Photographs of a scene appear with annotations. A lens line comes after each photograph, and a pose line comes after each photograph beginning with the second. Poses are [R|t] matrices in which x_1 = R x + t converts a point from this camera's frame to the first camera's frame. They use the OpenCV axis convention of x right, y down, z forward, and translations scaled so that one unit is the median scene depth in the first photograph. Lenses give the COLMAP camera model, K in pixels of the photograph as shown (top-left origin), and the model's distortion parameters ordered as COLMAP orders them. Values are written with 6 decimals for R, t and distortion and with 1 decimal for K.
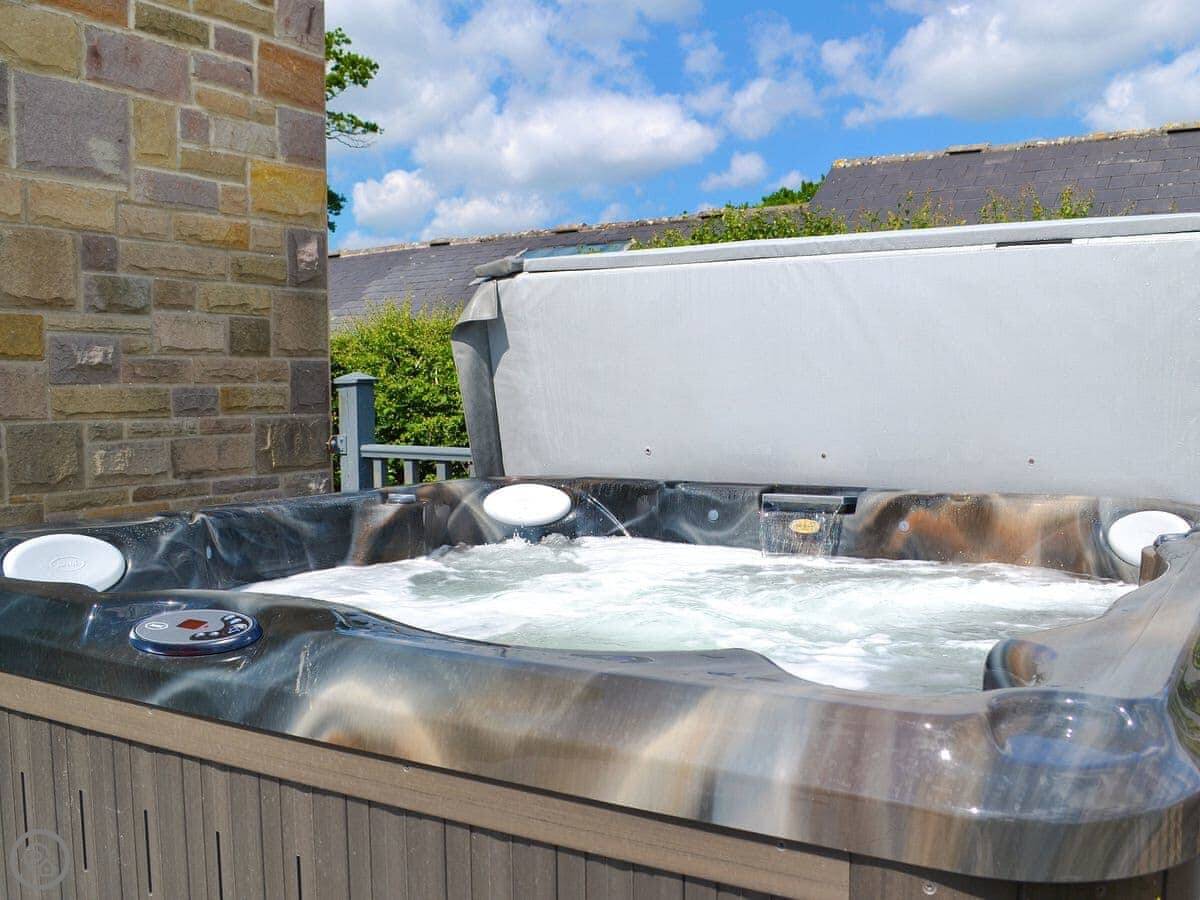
lens RADIAL K [[1137.5, 0, 636.1], [0, 1137.5, 461.9], [0, 0, 1]] dist [-0.073830, 0.000000]
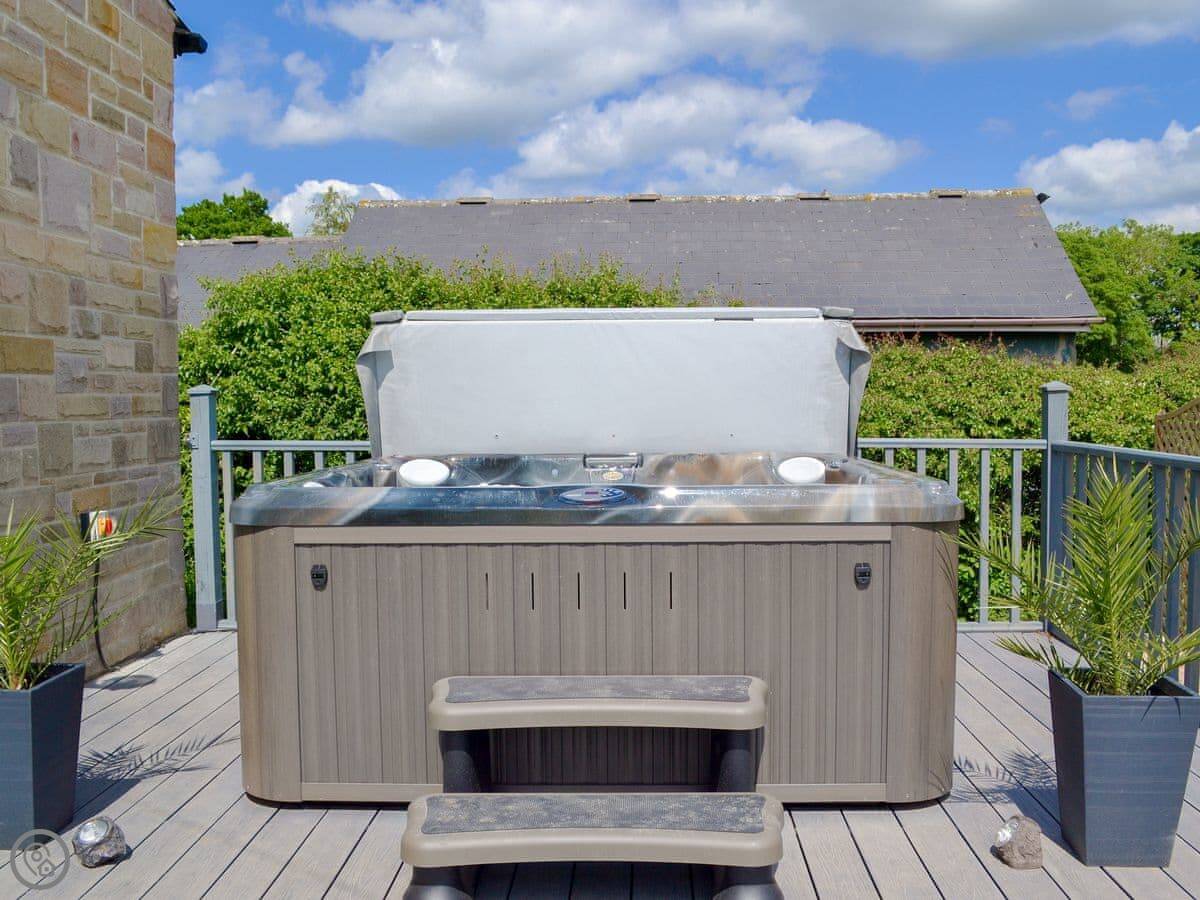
lens RADIAL K [[1137.5, 0, 599.5], [0, 1137.5, 453.6], [0, 0, 1]] dist [-0.073830, 0.000000]
pose [[0.878125, -0.022990, 0.477878, -0.559797], [0.031226, 0.999469, -0.009297, 0.030467], [-0.477411, 0.023087, 0.878377, -0.414256]]
